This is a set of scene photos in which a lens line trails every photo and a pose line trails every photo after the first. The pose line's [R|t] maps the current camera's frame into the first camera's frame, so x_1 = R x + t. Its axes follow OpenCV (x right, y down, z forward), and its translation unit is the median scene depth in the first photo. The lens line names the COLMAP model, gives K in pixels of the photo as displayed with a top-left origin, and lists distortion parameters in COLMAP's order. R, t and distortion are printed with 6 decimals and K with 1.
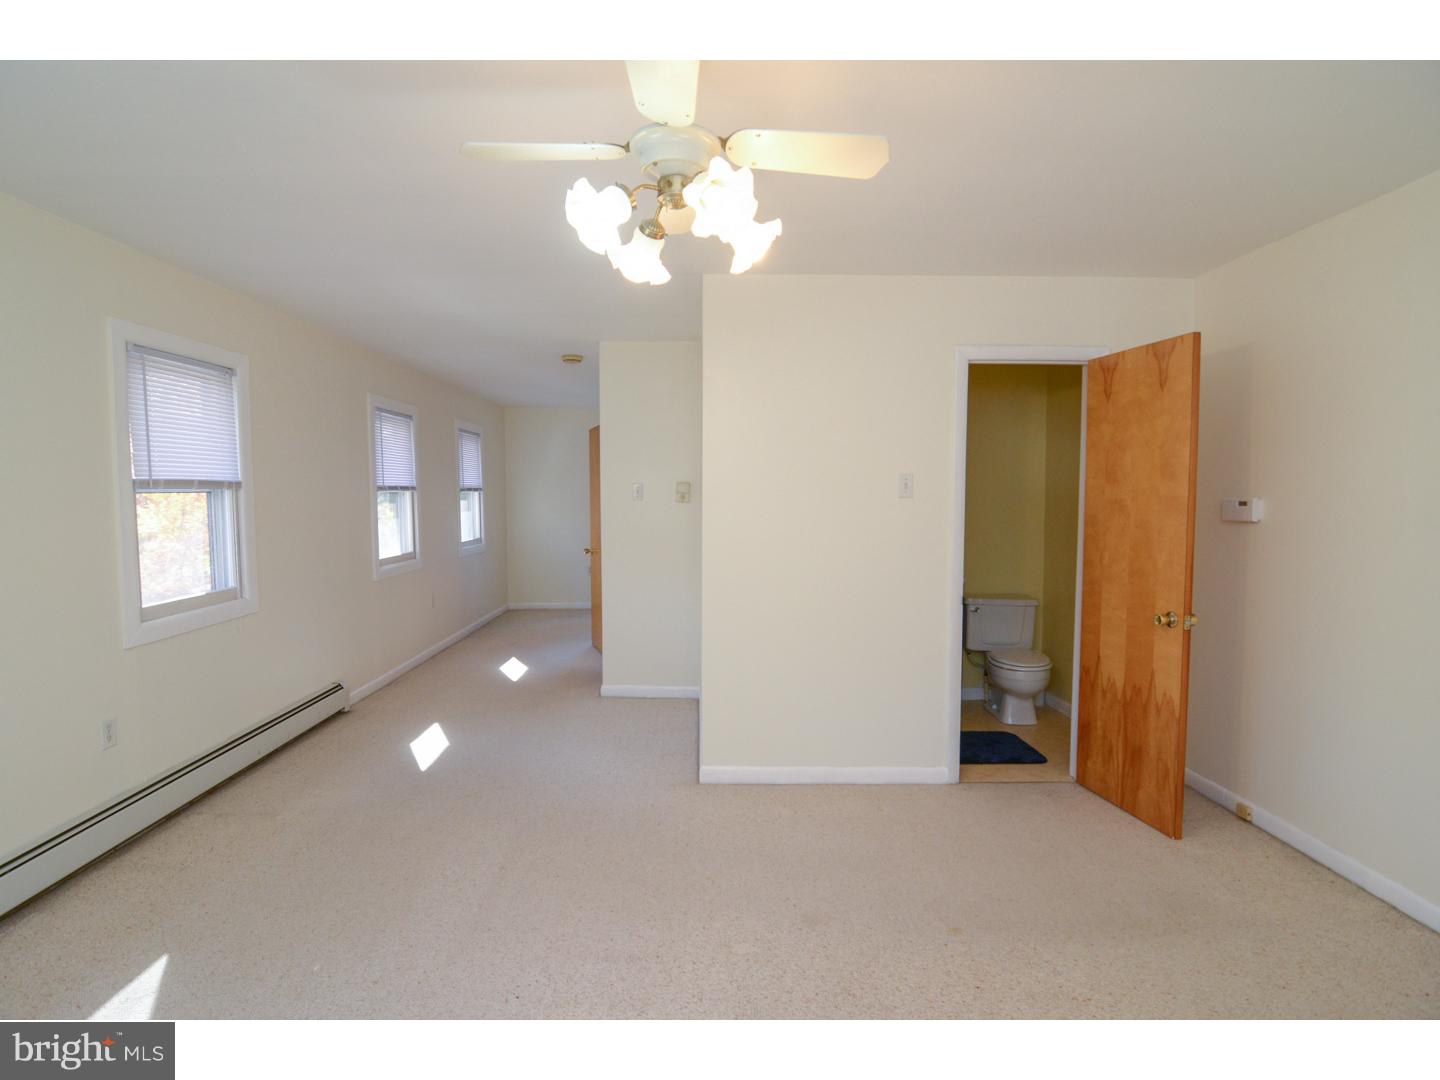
lens RADIAL K [[710.5, 0, 720.9], [0, 710.5, 533.0], [0, 0, 1]] dist [-0.004857, -0.008496]
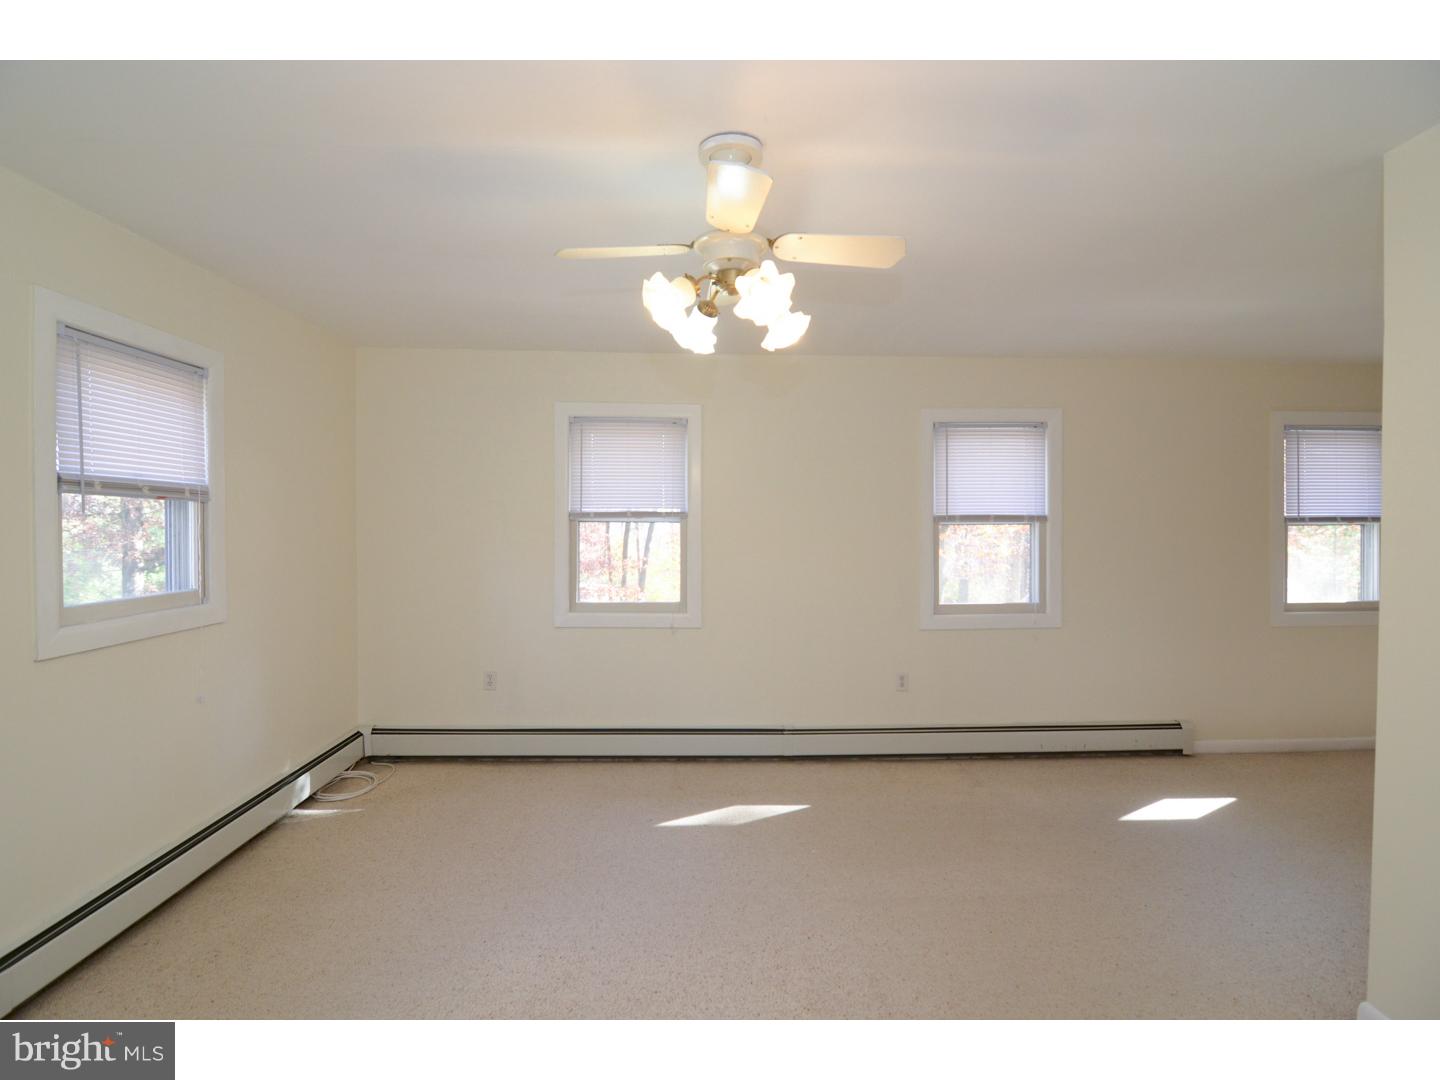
lens RADIAL K [[729.1, 0, 720.8], [0, 729.1, 530.4], [0, 0, 1]] dist [-0.004831, -0.000082]
pose [[0.016307, 0.010431, -0.999813, 0.560587], [-0.056219, 0.998373, 0.009499, -0.029020], [0.998285, 0.056053, 0.016866, 0.443868]]
